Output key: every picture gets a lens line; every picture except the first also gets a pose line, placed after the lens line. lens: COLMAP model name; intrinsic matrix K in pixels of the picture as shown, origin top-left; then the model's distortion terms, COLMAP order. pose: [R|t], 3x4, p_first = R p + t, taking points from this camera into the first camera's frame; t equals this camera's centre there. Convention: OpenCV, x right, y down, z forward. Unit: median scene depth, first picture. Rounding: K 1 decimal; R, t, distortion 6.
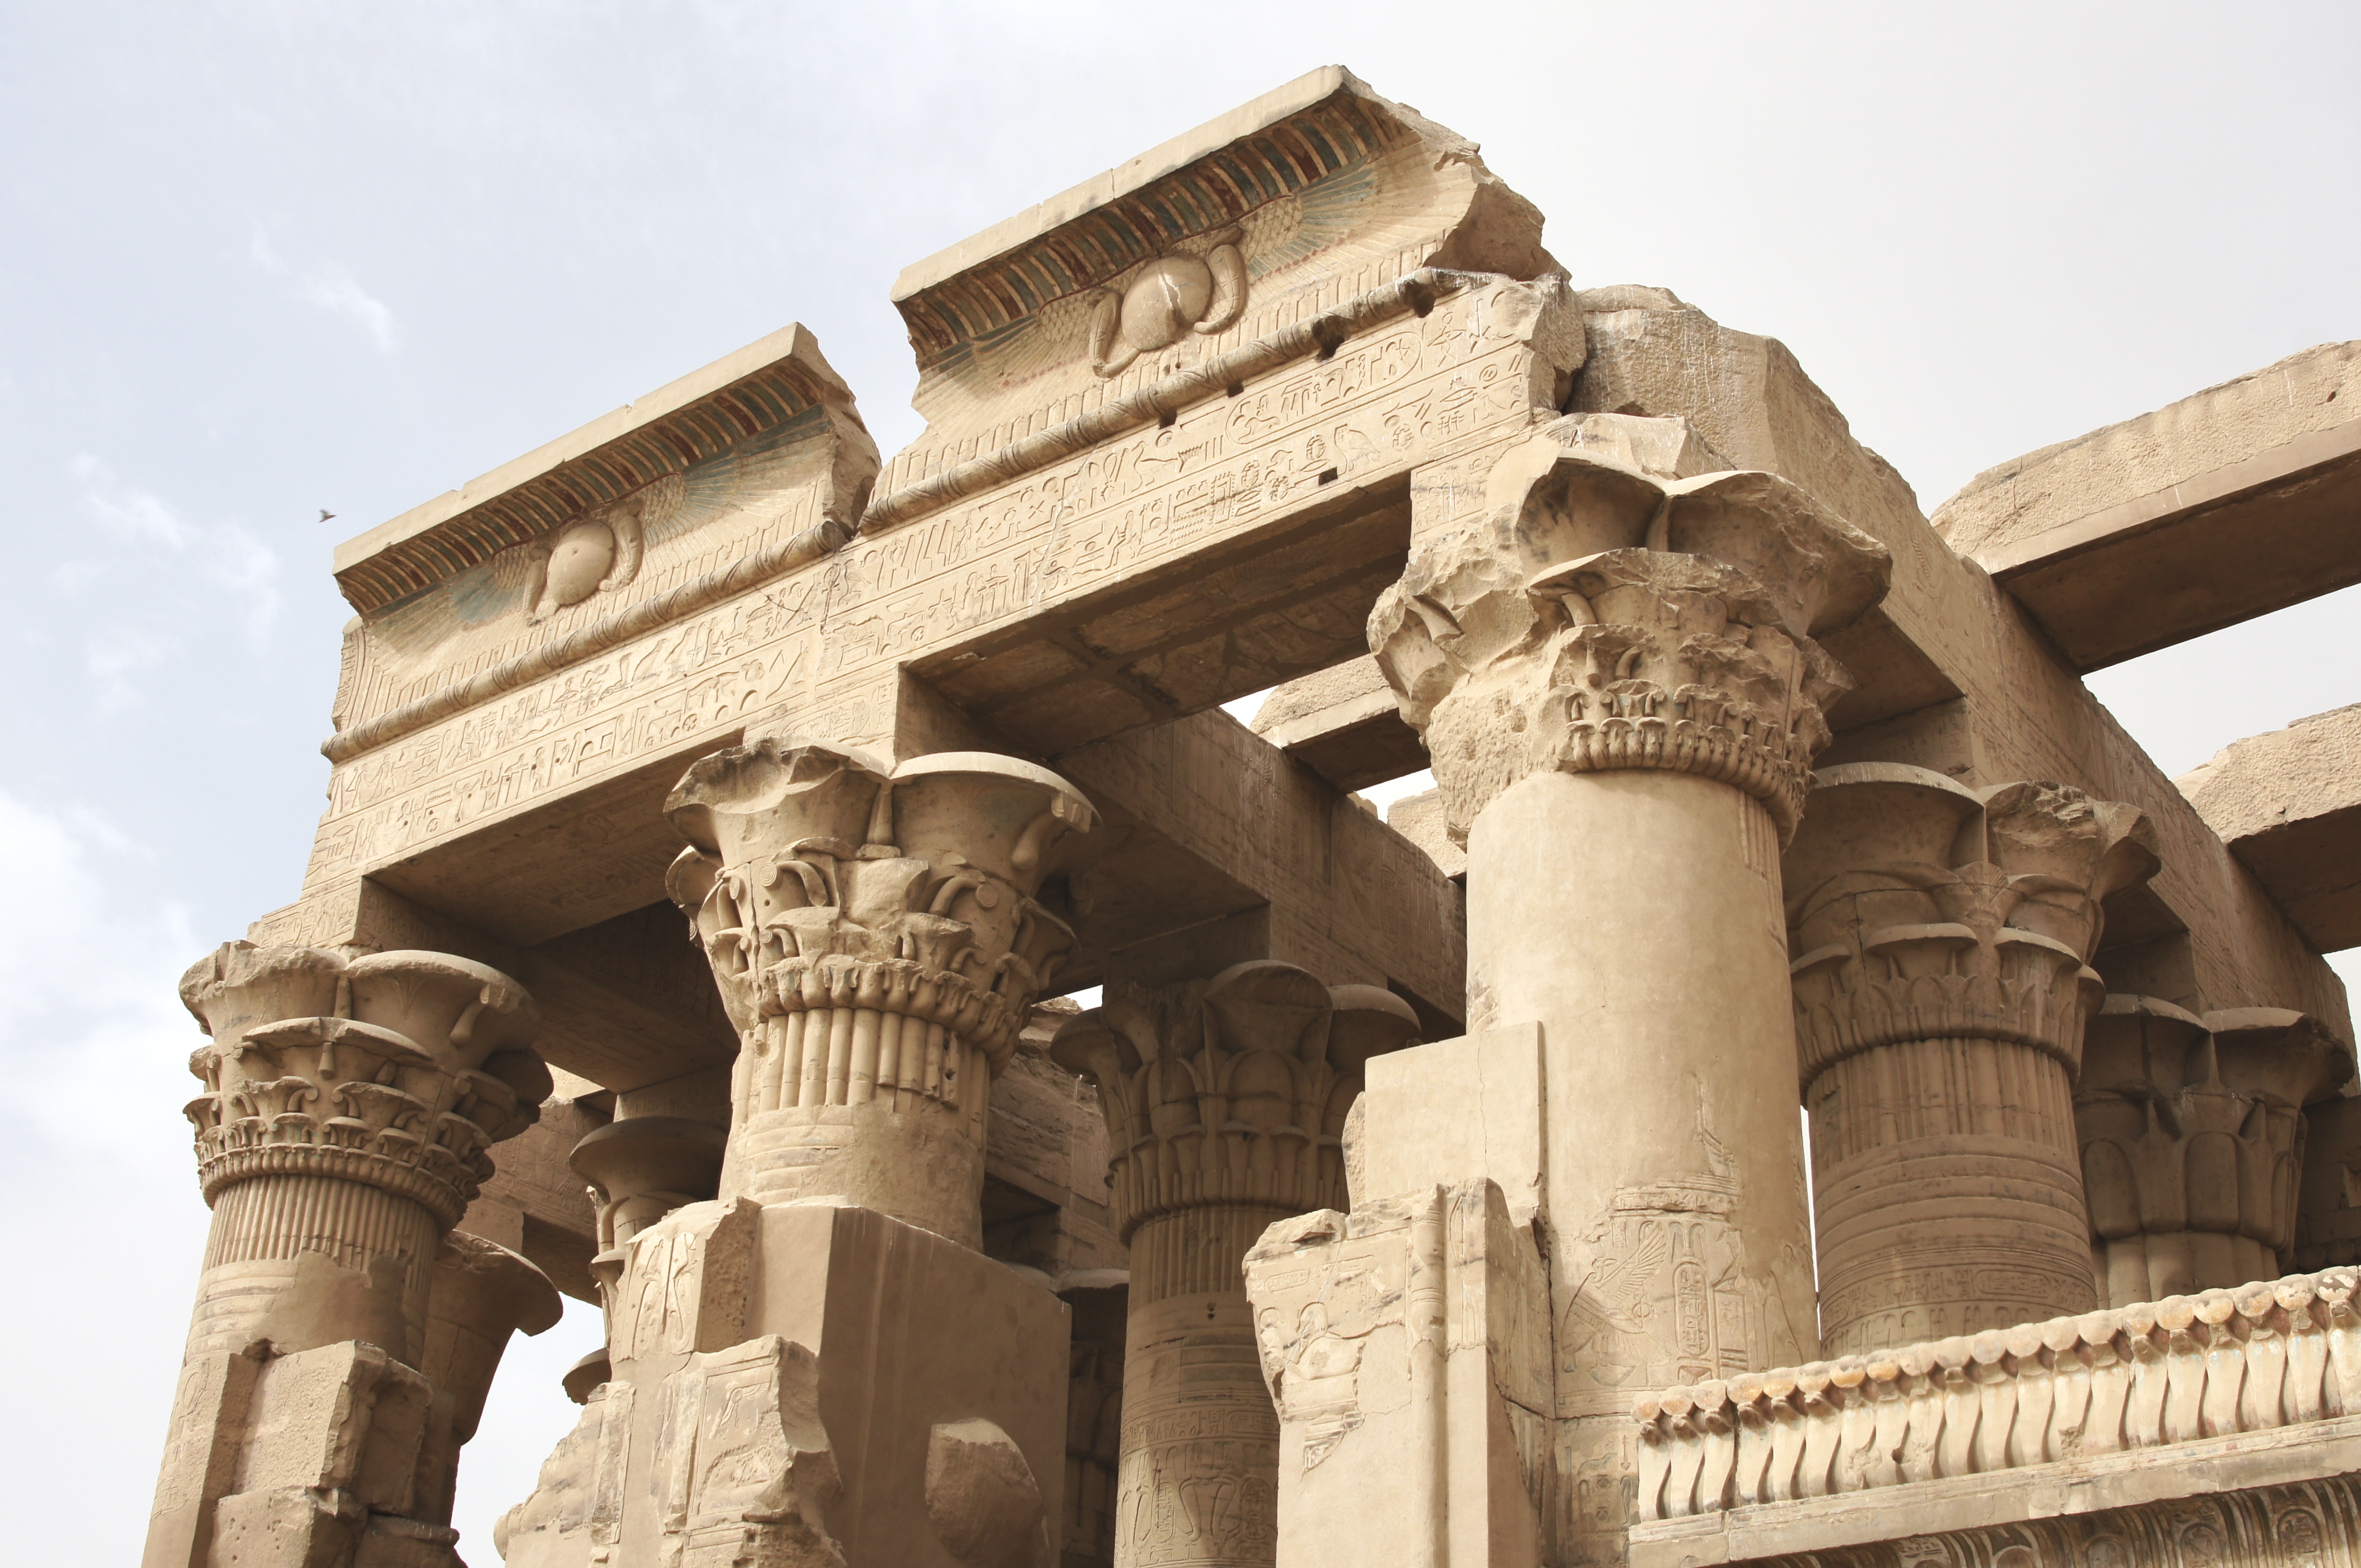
lens RADIAL K [[2784.8, 0, 1182.6], [0, 2784.8, 783.2], [0, 0, 1]] dist [-0.085791, 0.000000]
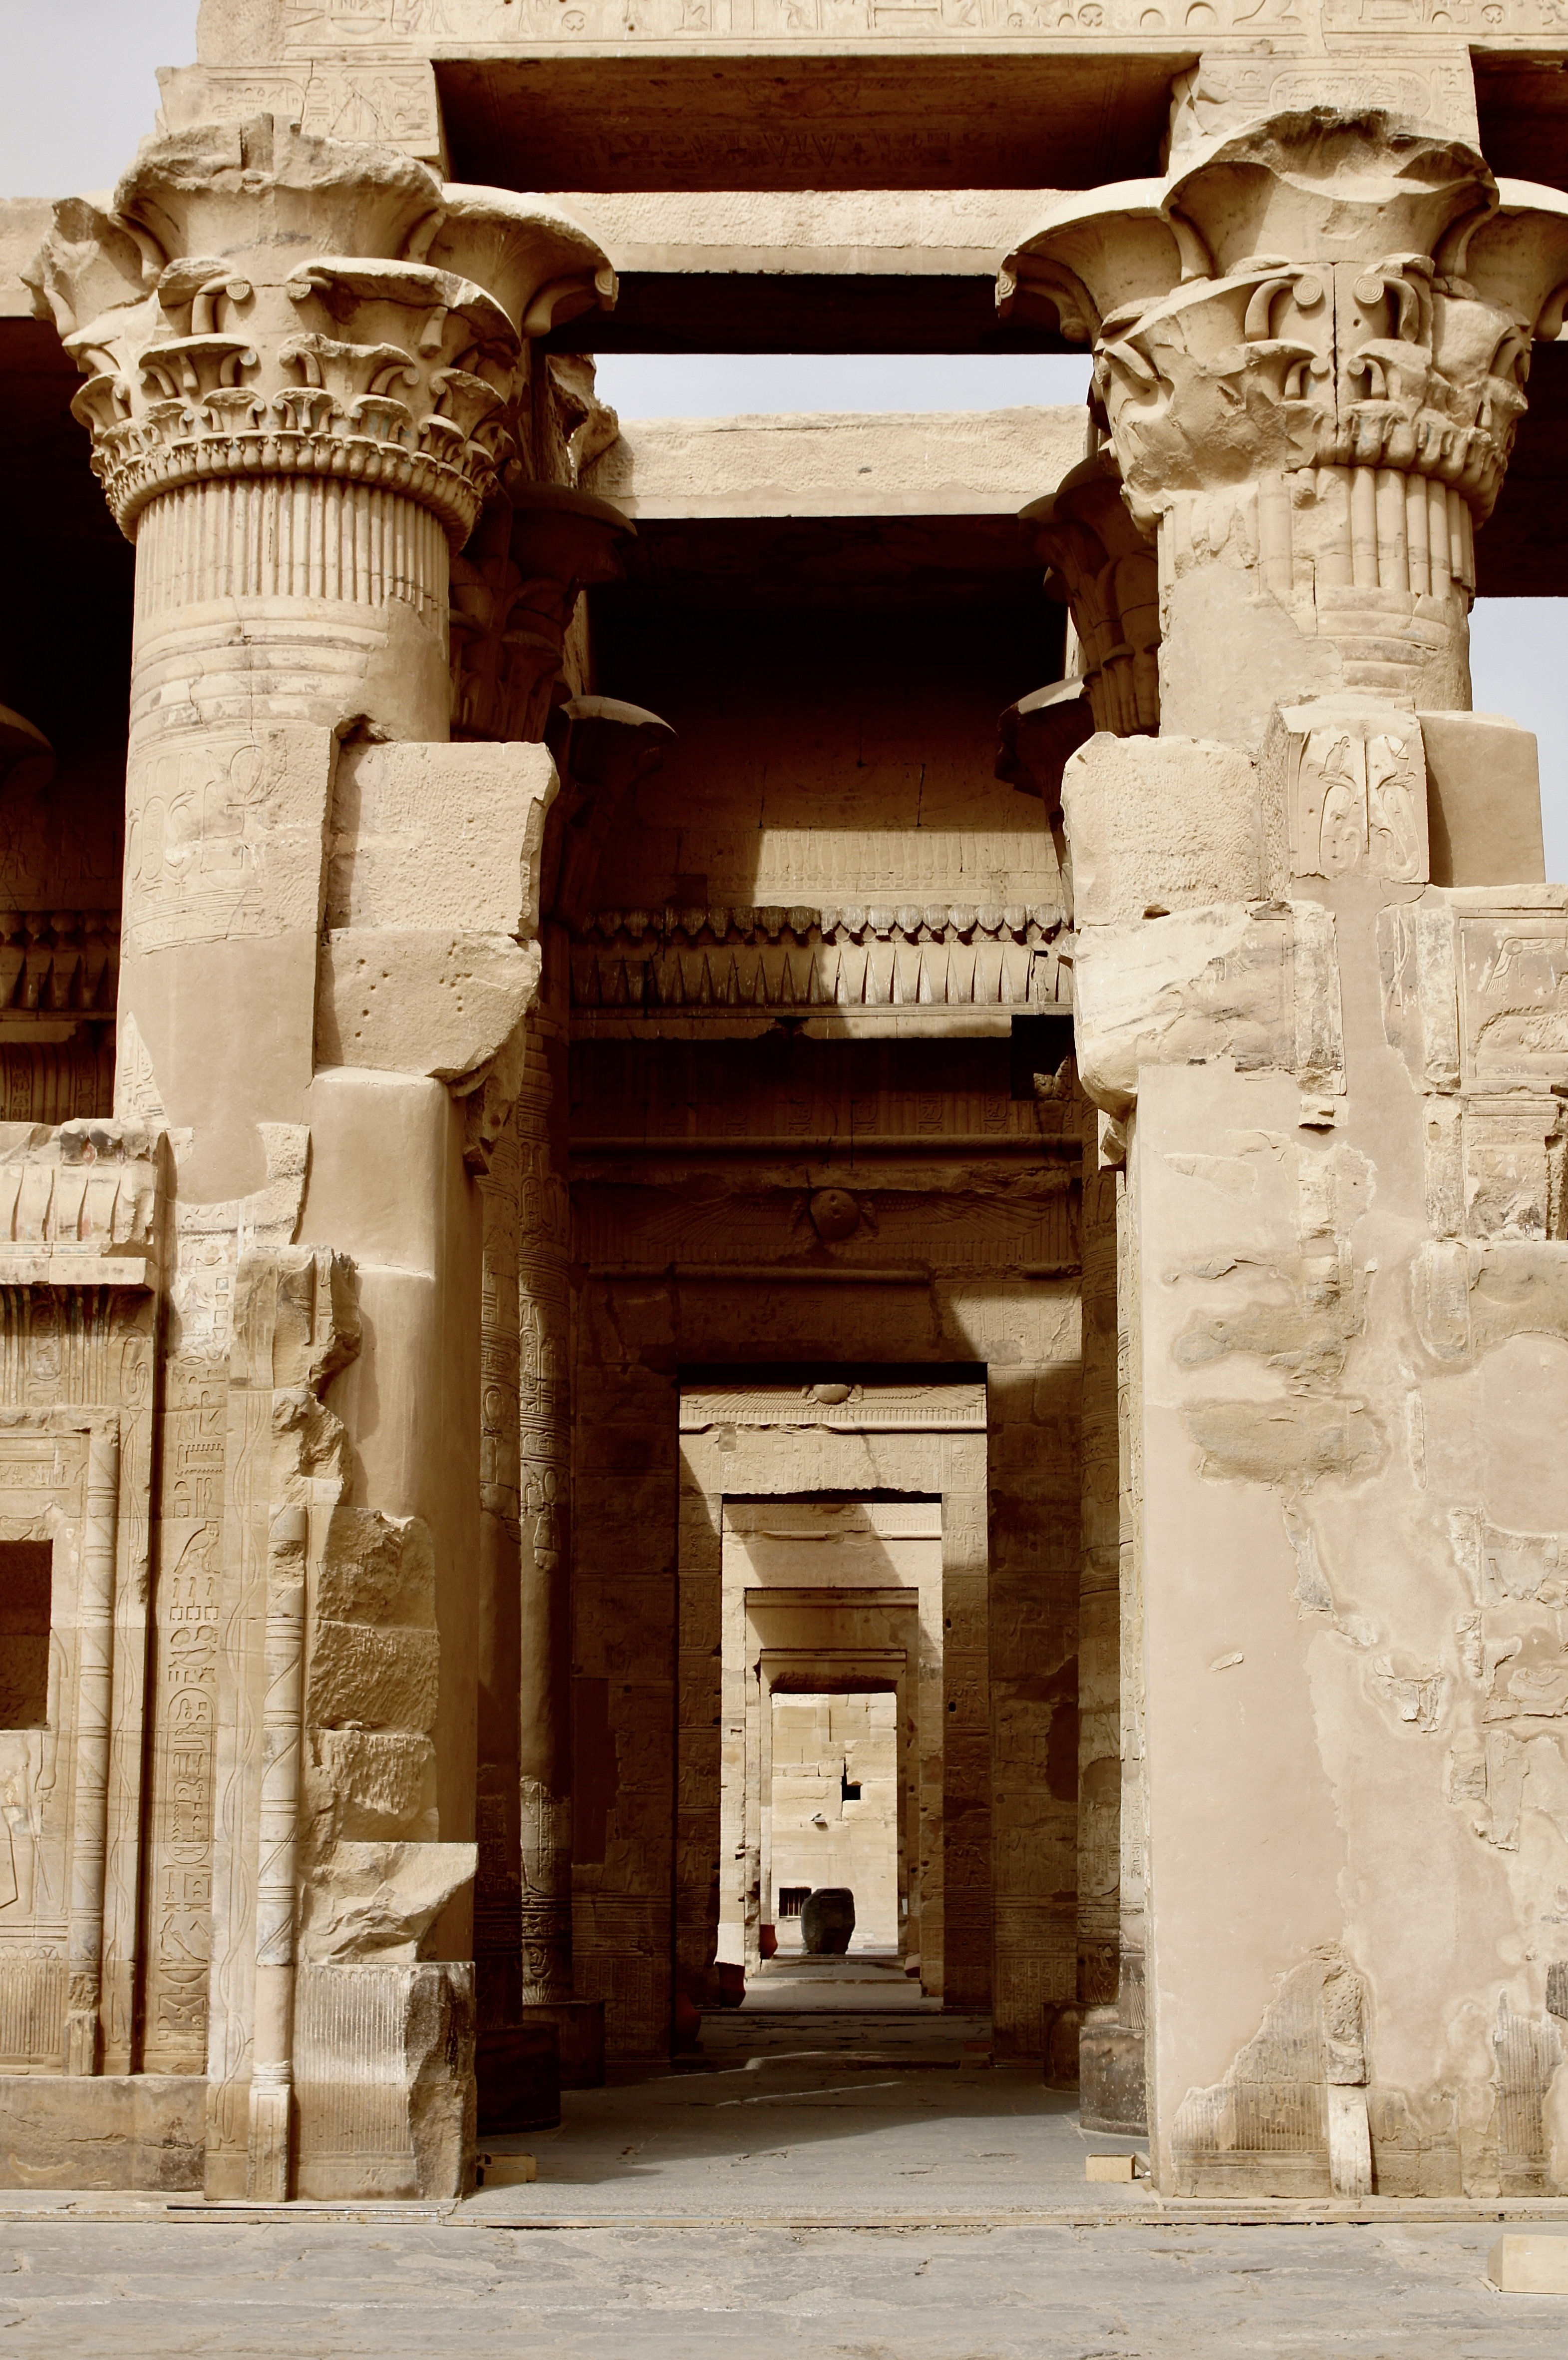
lens RADIAL K [[3496.9, 0, 783.5], [0, 3496.9, 1181.6], [0, 0, 1]] dist [-0.019895, 0.000000]
pose [[0.816275, 0.078365, 0.572324, -0.842137], [-0.260111, 0.934494, 0.243028, 0.072689], [-0.515789, -0.347245, 0.783188, 0.204351]]
